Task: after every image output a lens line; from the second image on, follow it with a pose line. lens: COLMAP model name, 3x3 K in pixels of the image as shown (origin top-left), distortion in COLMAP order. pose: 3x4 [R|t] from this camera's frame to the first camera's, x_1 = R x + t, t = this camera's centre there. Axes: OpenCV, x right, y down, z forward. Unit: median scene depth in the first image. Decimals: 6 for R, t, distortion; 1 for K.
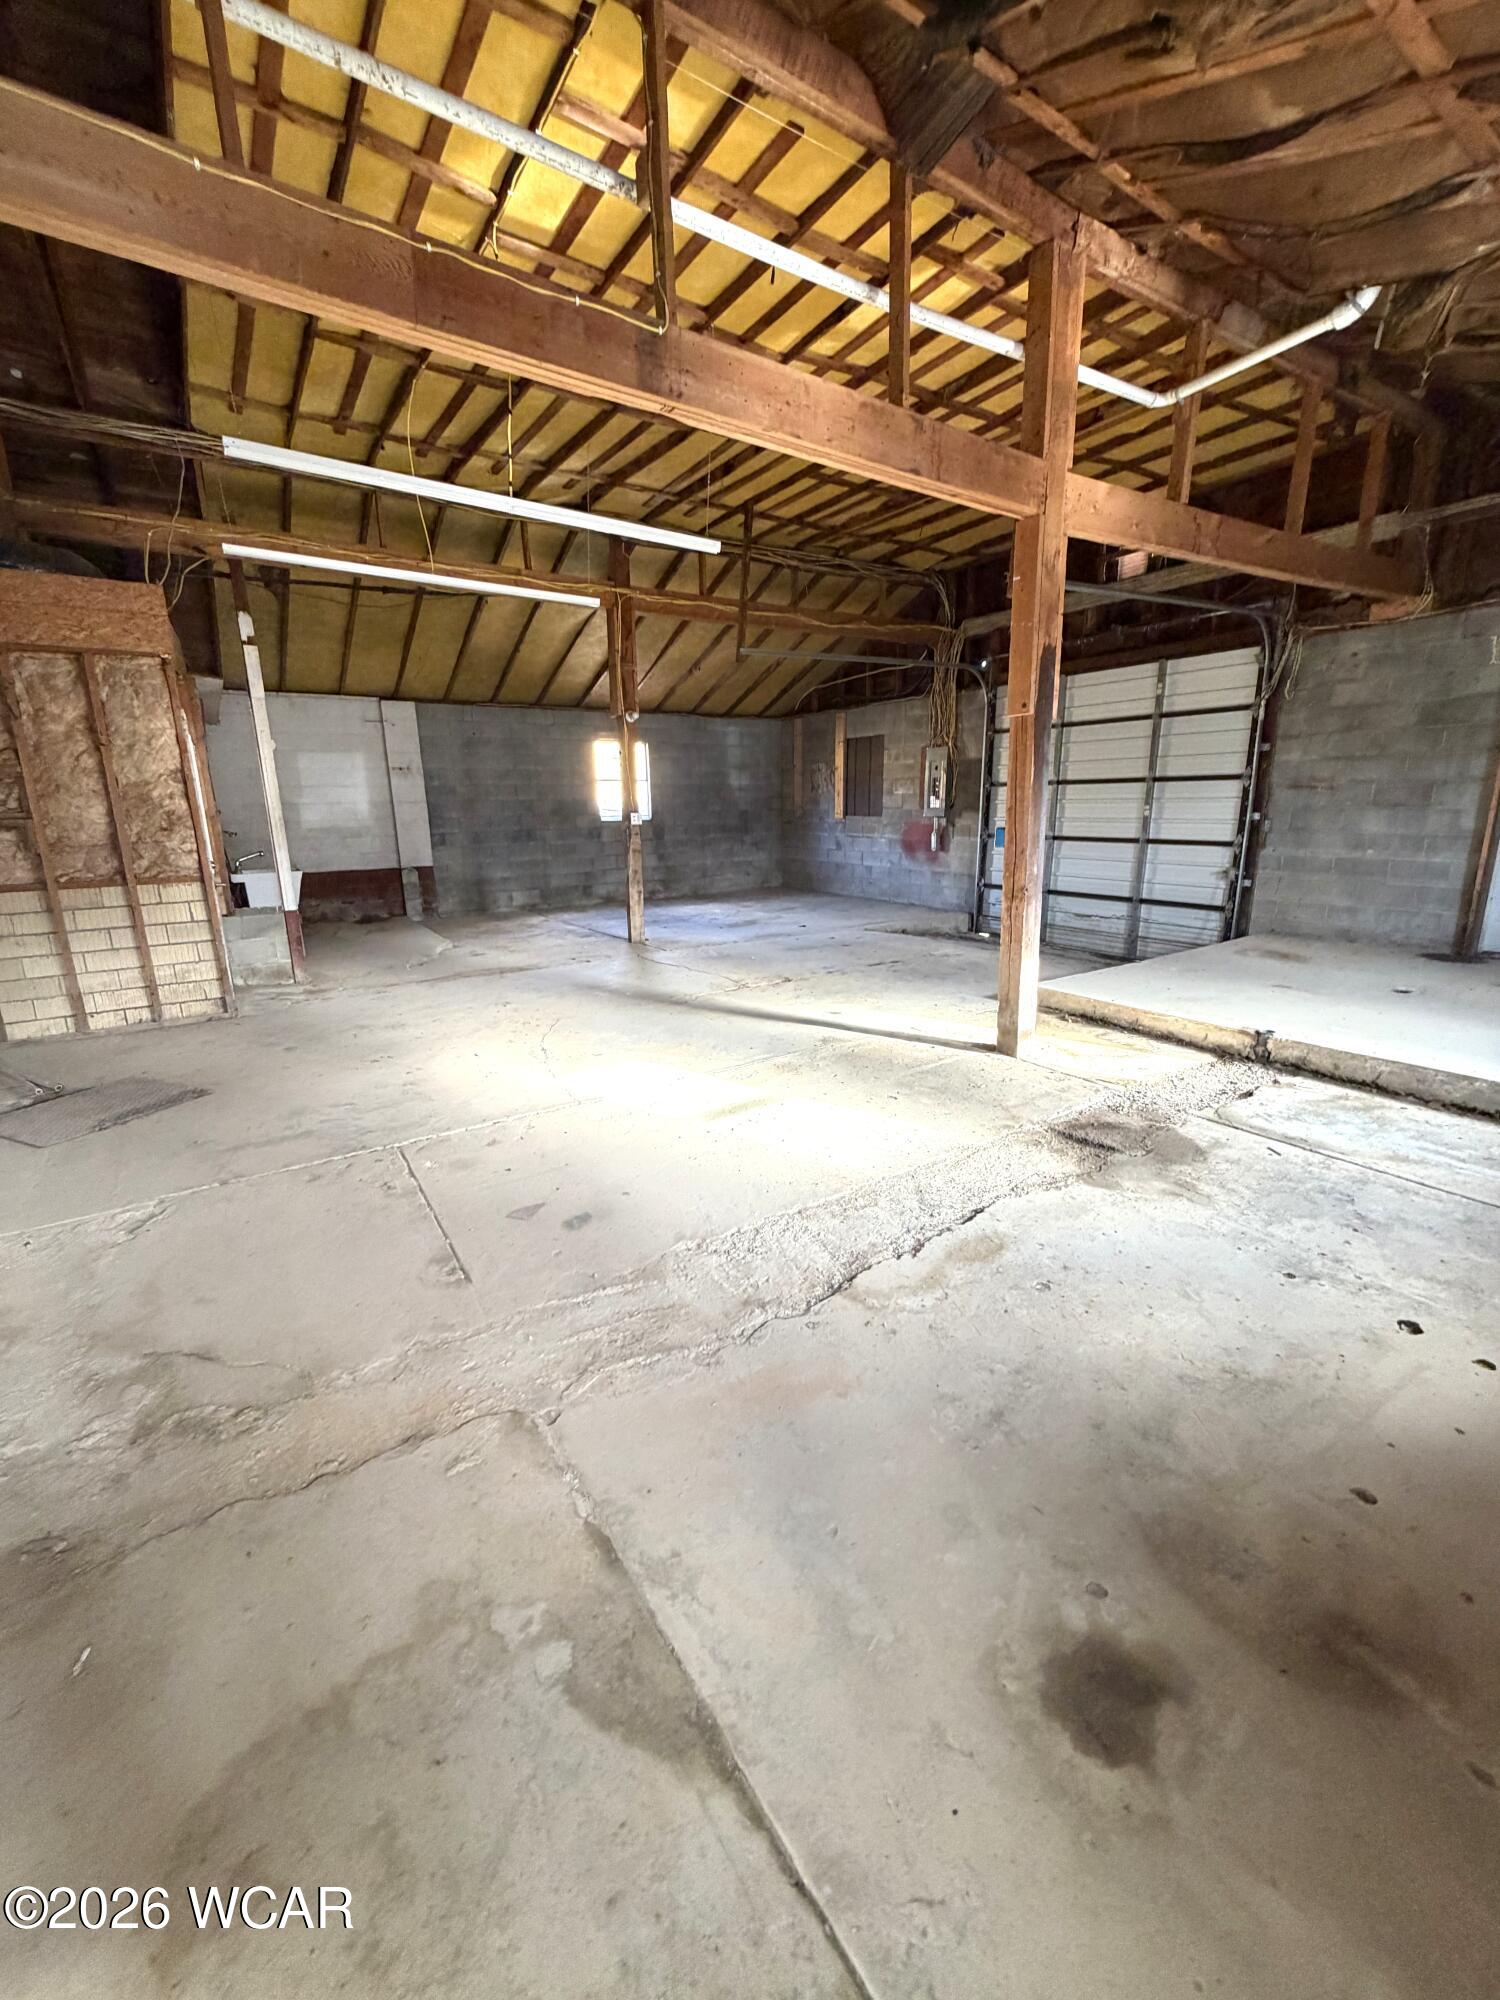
lens RADIAL K [[797.0, 0, 753.3], [0, 797.0, 996.4], [0, 0, 1]] dist [0.001469, 0.000098]
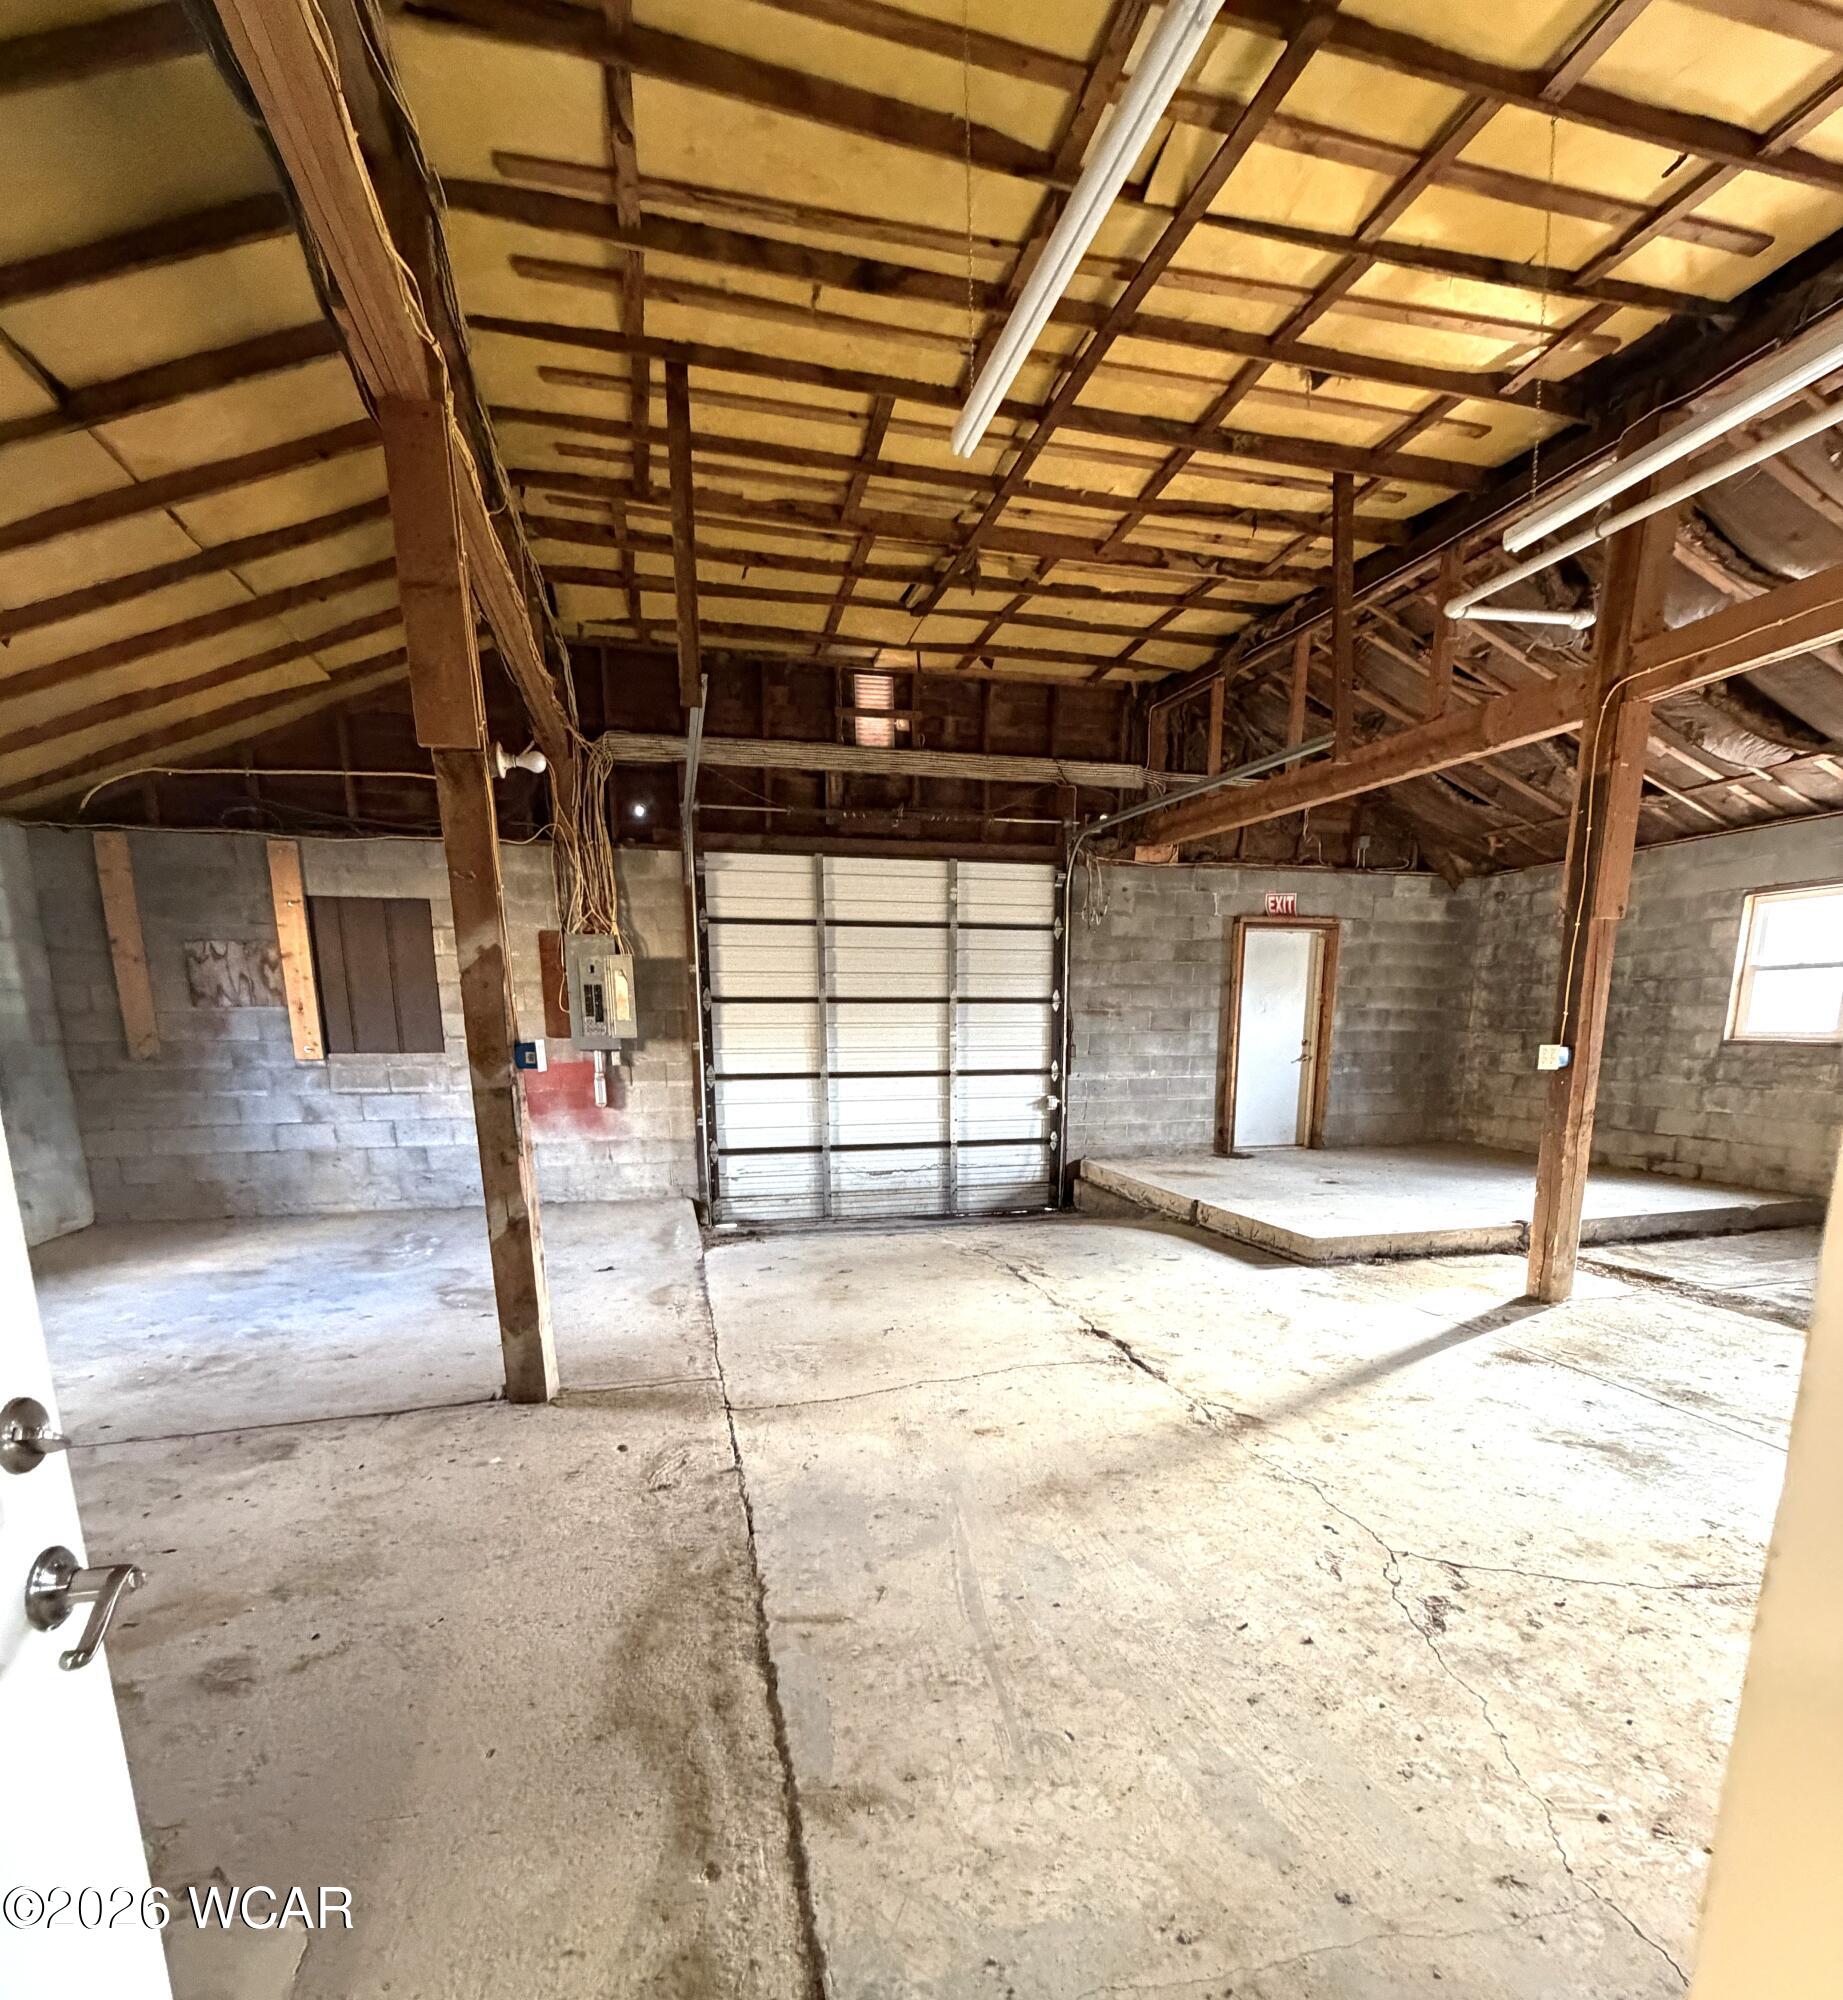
lens RADIAL K [[966.3, 0, 919.0], [0, 966.3, 1218.7], [0, 0, 1]] dist [-0.000554, -0.000064]
pose [[0.335239, -0.181676, 0.924451, -0.483770], [0.221941, 0.968845, 0.109917, -0.165765], [-0.915619, 0.168325, 0.365115, 0.685808]]
